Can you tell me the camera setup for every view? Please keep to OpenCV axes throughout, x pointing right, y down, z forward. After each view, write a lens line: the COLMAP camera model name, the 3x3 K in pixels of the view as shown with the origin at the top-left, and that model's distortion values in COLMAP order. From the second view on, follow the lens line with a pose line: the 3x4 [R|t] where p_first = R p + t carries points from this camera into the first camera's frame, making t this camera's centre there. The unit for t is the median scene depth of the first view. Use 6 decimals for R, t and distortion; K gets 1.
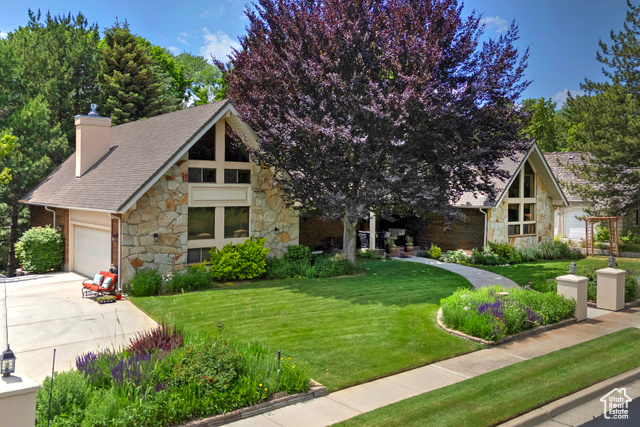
lens RADIAL K [[560.8, 0, 331.9], [0, 560.8, 215.3], [0, 0, 1]] dist [0.089809, -0.135149]
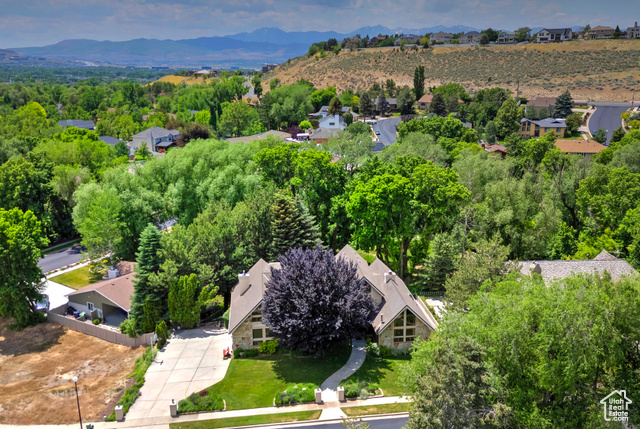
lens RADIAL K [[560.8, 0, 331.9], [0, 560.8, 216.3], [0, 0, 1]] dist [0.089809, -0.135149]
pose [[0.857434, 0.129862, -0.497939, 1.590249], [-0.021777, 0.975924, 0.217022, -1.299468], [0.514134, -0.175238, 0.839618, -1.319403]]
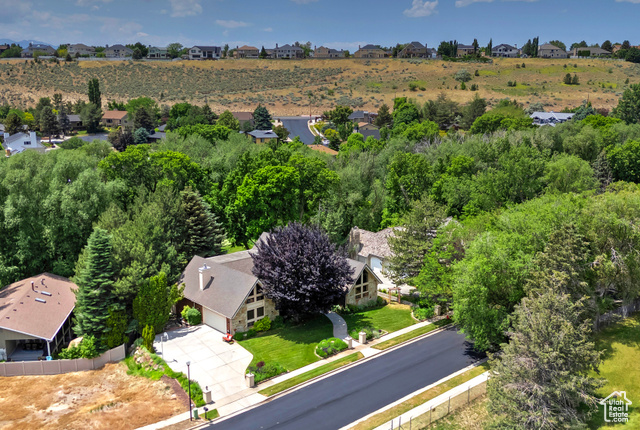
lens RADIAL K [[628.8, 0, 320.0], [0, 628.8, 215.0], [0, 0, 1]] dist [0.041606, -0.007189]
pose [[0.998187, -0.007620, 0.059702, -0.039938], [-0.001571, 0.988317, 0.152404, -1.090996], [-0.060166, -0.152222, 0.986513, -2.498721]]
